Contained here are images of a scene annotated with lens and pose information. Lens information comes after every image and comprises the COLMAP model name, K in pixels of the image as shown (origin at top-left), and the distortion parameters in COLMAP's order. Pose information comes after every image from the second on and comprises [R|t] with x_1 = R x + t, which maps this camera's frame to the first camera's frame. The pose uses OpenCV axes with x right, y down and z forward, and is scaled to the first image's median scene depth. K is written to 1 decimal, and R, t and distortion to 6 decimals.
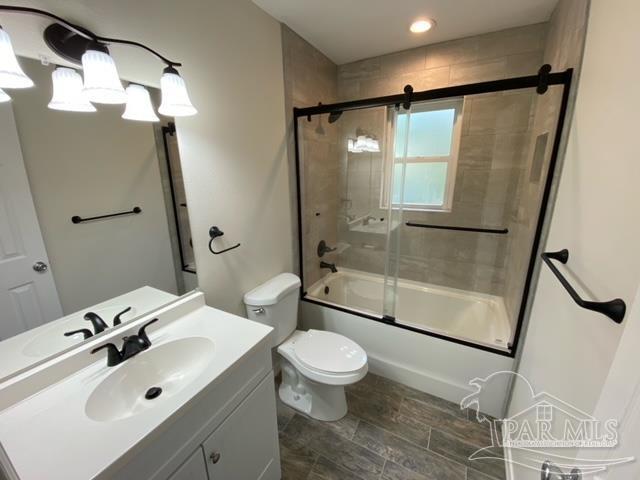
lens RADIAL K [[258.9, 0, 320.0], [0, 258.9, 240.0], [0, 0, 1]] dist [0.065149, -0.037696]
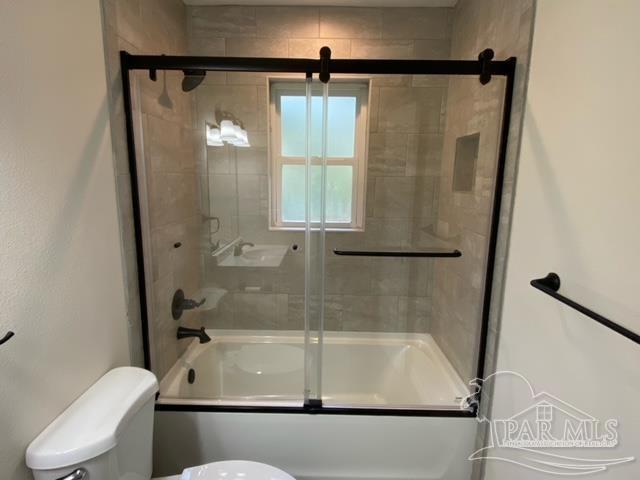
lens RADIAL K [[356.6, 0, 320.0], [0, 356.6, 240.0], [0, 0, 1]] dist [0.074343, -0.064057]
pose [[0.882911, -0.058962, 0.465824, -0.088063], [0.098382, 0.993293, -0.060744, -0.030844], [-0.459118, 0.099460, 0.882790, 0.161459]]
